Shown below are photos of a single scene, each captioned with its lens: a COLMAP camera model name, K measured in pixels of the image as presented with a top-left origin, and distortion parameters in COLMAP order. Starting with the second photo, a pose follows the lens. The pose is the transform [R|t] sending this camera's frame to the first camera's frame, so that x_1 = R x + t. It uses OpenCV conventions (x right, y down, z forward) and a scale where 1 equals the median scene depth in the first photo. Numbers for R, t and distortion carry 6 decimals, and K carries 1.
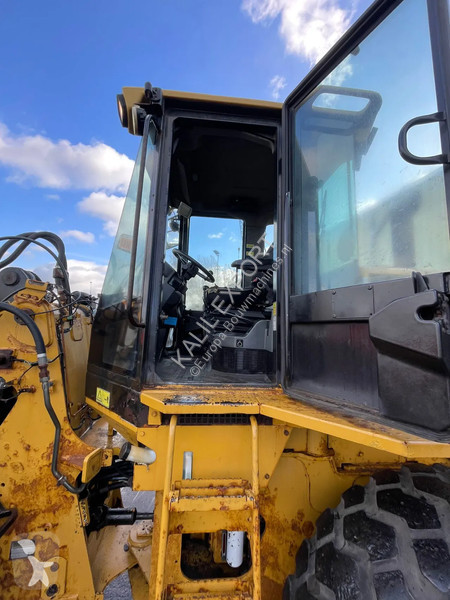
lens RADIAL K [[235.8, 0, 238.6], [0, 235.8, 292.9], [0, 0, 1]] dist [-0.010560, -0.000140]
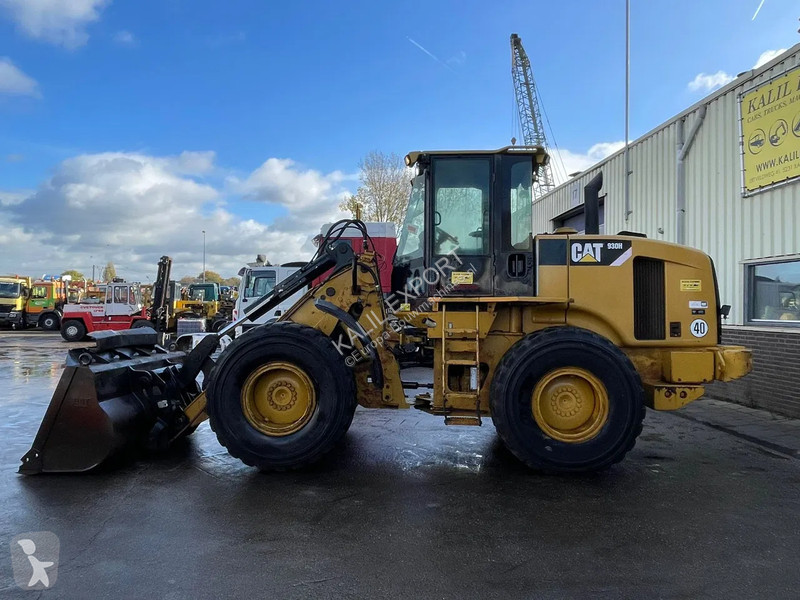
lens RADIAL K [[551.2, 0, 399.6], [0, 551.2, 281.3], [0, 0, 1]] dist [0.001475, -0.005282]
pose [[0.979720, -0.036406, -0.197036, 0.307002], [0.050388, 0.996519, 0.066416, -0.092052], [0.193932, -0.074997, 0.978144, -3.644679]]
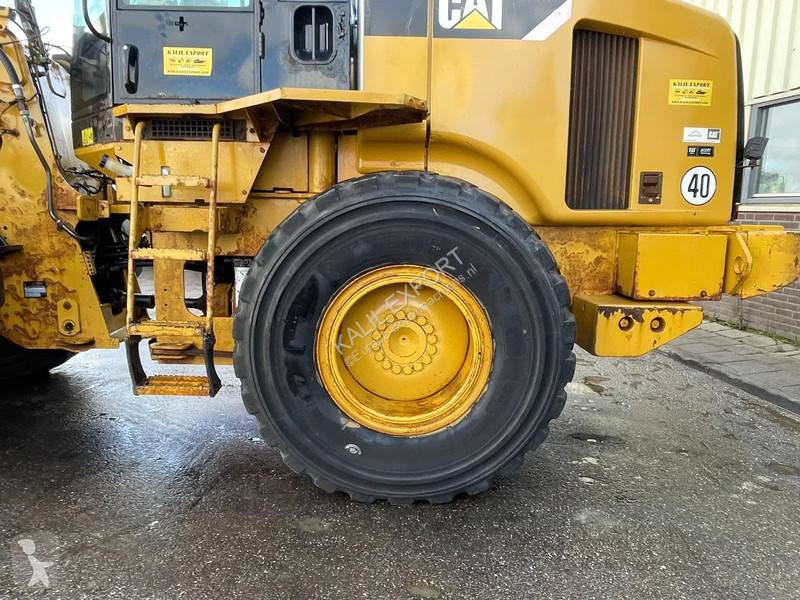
lens RADIAL K [[551.2, 0, 399.6], [0, 551.2, 281.3], [0, 0, 1]] dist [0.001475, -0.005282]
pose [[0.992552, -0.001491, -0.121810, 0.908215], [0.031205, 0.969674, 0.242401, 0.516574], [0.117754, -0.244396, 0.962499, -1.085920]]
